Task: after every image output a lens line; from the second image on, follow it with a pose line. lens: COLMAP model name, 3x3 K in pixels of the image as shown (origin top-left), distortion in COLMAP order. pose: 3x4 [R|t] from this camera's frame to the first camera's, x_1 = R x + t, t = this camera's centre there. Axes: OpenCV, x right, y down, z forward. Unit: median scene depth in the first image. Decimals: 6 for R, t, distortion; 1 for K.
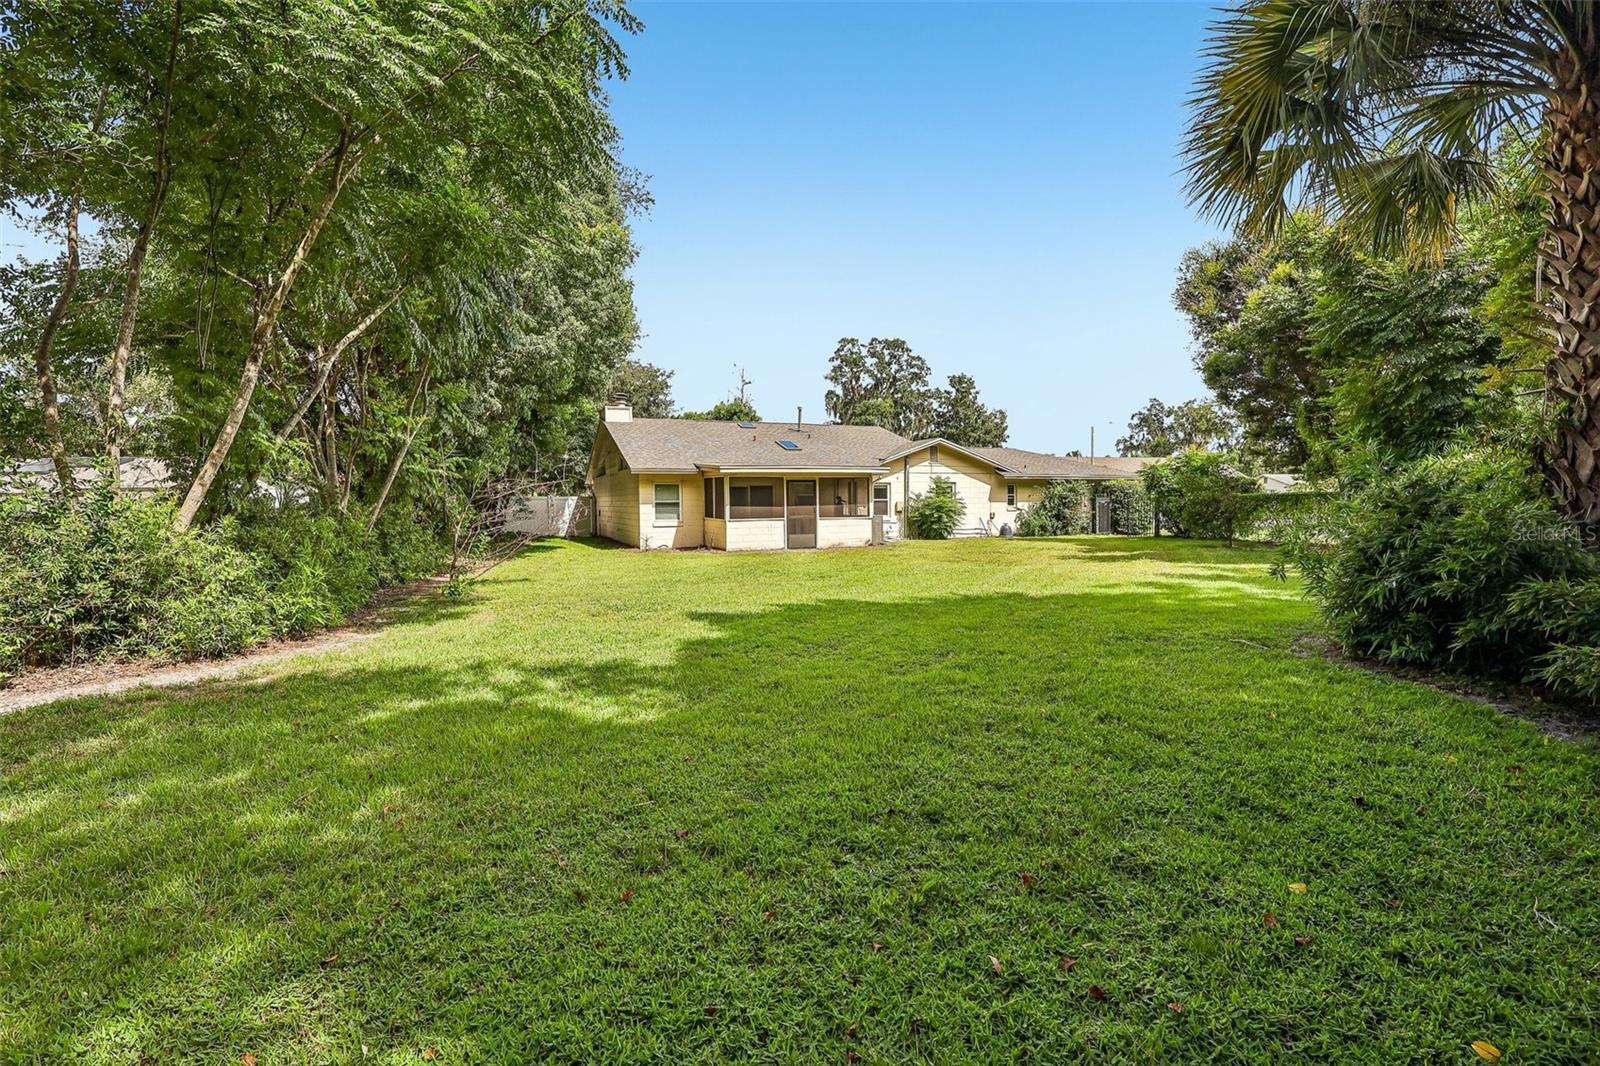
lens RADIAL K [[742.0, 0, 799.0], [0, 742.0, 538.4], [0, 0, 1]] dist [0.002383, 0.000060]
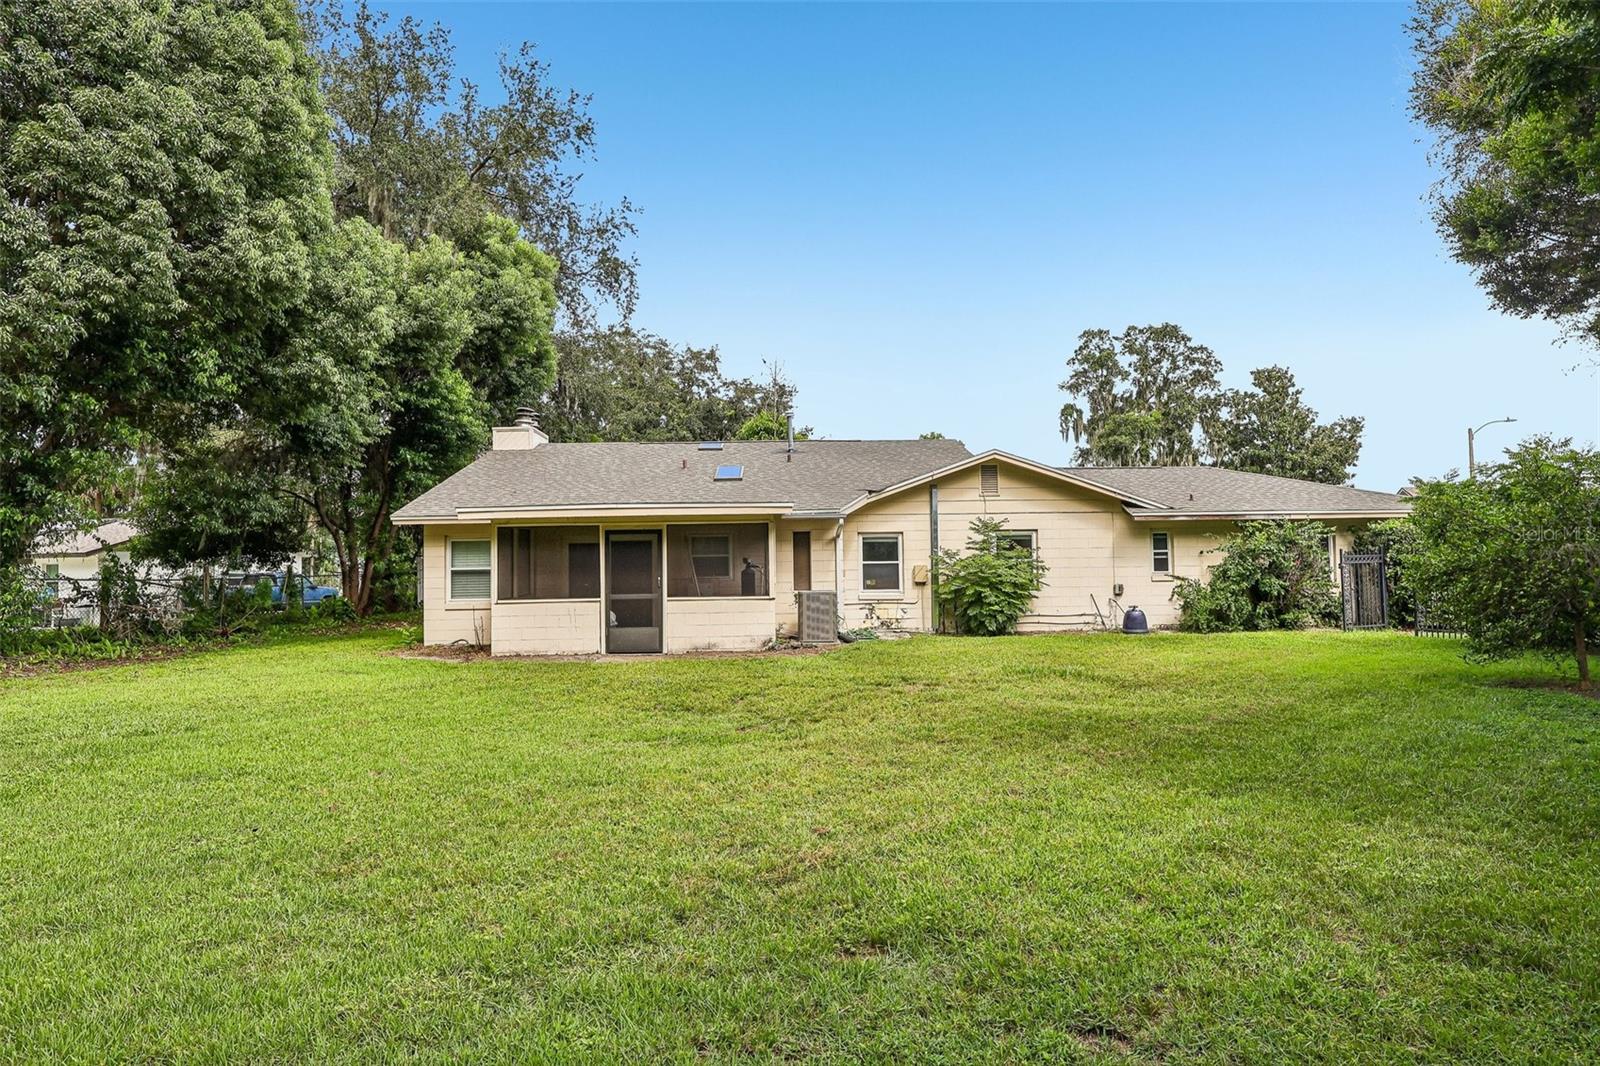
lens RADIAL K [[894.1, 0, 800.0], [0, 894.1, 528.3], [0, 0, 1]] dist [-0.005698, -0.000485]
pose [[0.934348, -0.018297, -0.355892, 0.107066], [-0.011853, 0.996533, -0.082350, -0.007662], [0.356165, 0.081162, 0.930892, 0.123853]]
